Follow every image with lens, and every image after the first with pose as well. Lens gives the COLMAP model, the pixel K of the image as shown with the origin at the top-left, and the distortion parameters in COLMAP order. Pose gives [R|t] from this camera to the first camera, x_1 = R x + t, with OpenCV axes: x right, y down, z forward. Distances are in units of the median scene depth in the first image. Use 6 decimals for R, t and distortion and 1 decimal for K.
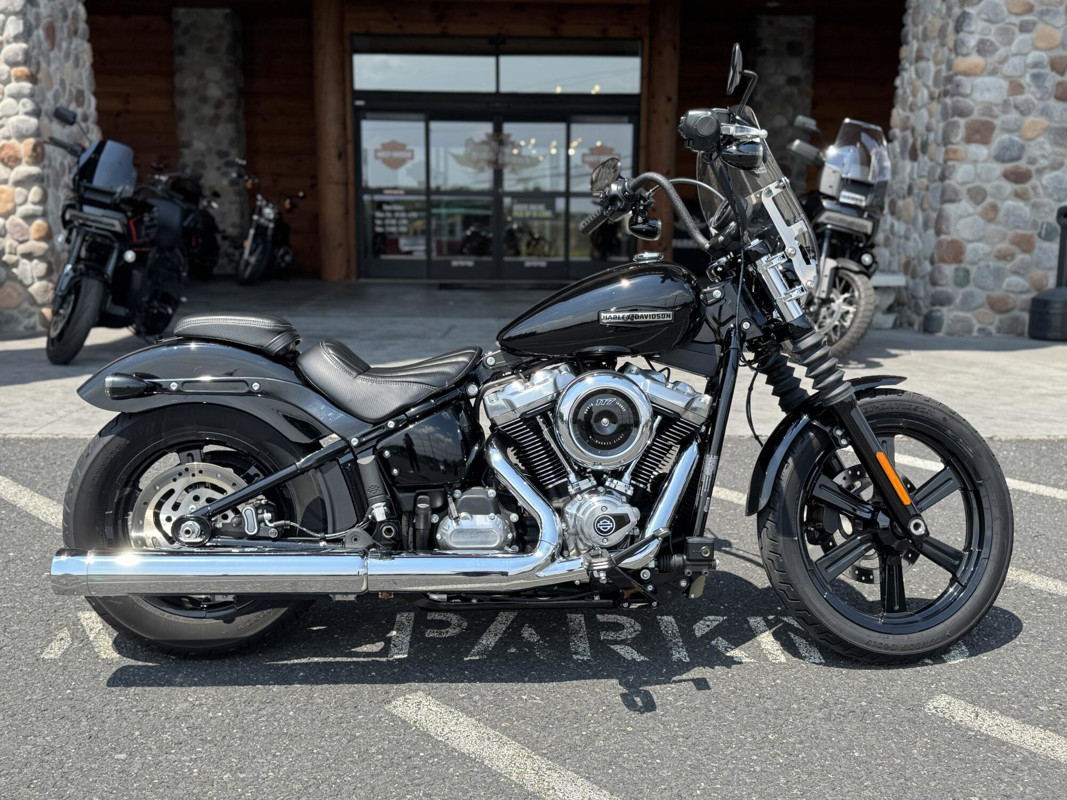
lens RADIAL K [[1068.5, 0, 533.5], [0, 1068.5, 400.0], [0, 0, 1]] dist [0.184683, -0.425528]
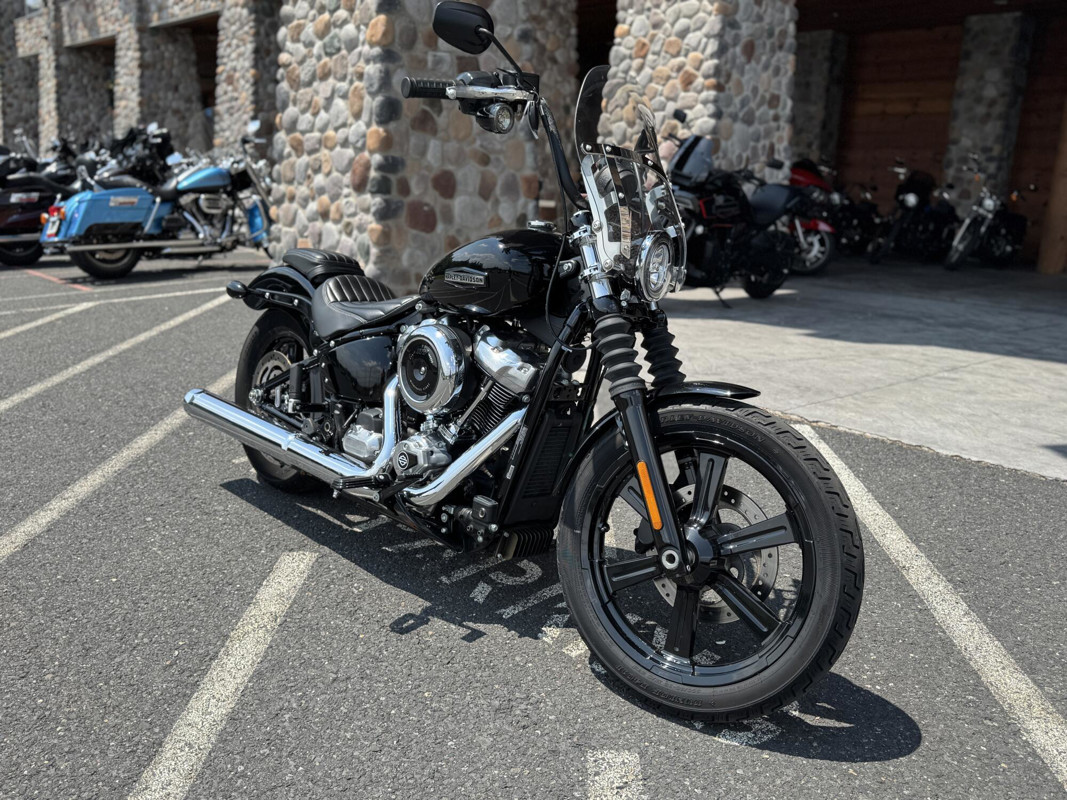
lens RADIAL K [[895.2, 0, 533.5], [0, 895.2, 400.0], [0, 0, 1]] dist [0.125414, -0.209203]
pose [[0.658959, 0.194890, -0.726492, 0.770262], [-0.165409, 0.979753, 0.112796, -0.067629], [0.733766, 0.045840, 0.677854, 0.434469]]
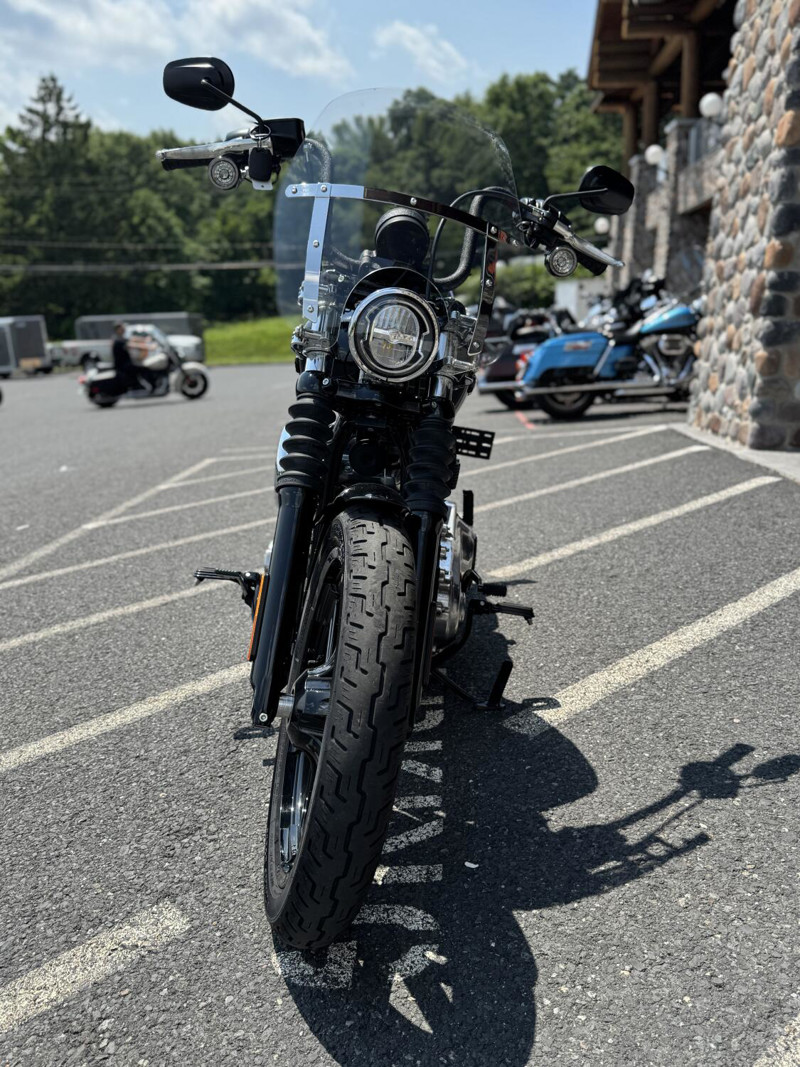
lens RADIAL K [[895.2, 0, 378.7], [0, 895.2, 529.2], [0, 0, 1]] dist [0.125414, -0.209203]
pose [[-0.087782, 0.206793, -0.974439, 0.882071], [-0.157321, 0.963061, 0.218551, -0.110367], [0.983638, 0.172484, -0.052006, 1.045930]]
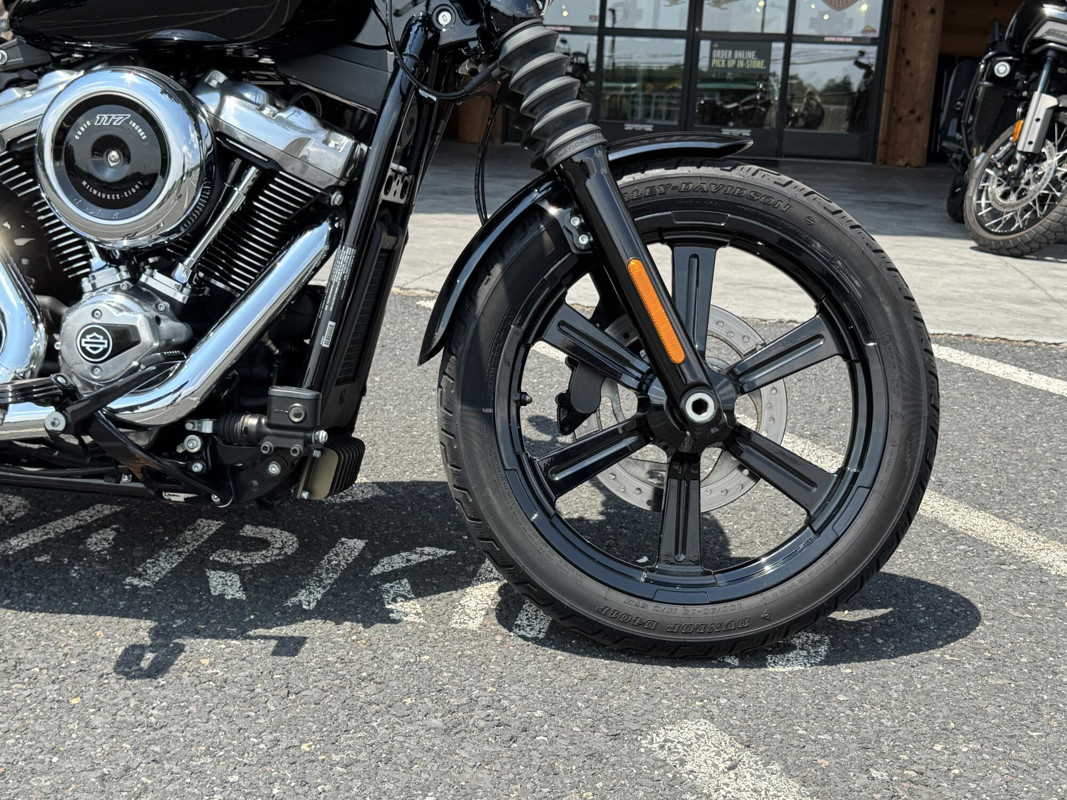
lens RADIAL K [[1315.0, 0, 533.5], [0, 1315.0, 400.0], [0, 0, 1]] dist [0.197670, -0.489143]
pose [[0.974270, 0.091905, -0.205796, 0.405749], [-0.081233, 0.994903, 0.059738, 0.080852], [0.210237, -0.041484, 0.976770, 0.346971]]
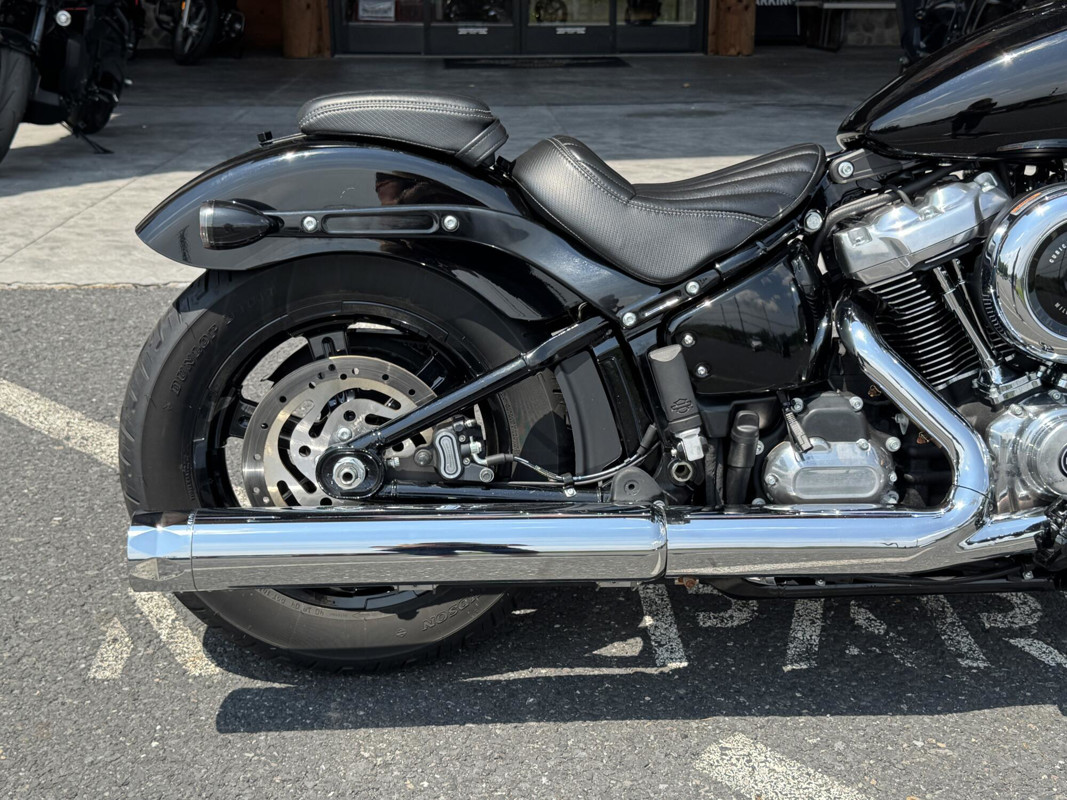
lens RADIAL K [[1315.0, 0, 533.5], [0, 1315.0, 400.0], [0, 0, 1]] dist [0.197670, -0.489143]
pose [[0.999845, -0.013749, 0.011024, -0.214593], [0.012075, 0.990112, 0.139761, -0.016228], [-0.012836, -0.139606, 0.990124, 0.286798]]
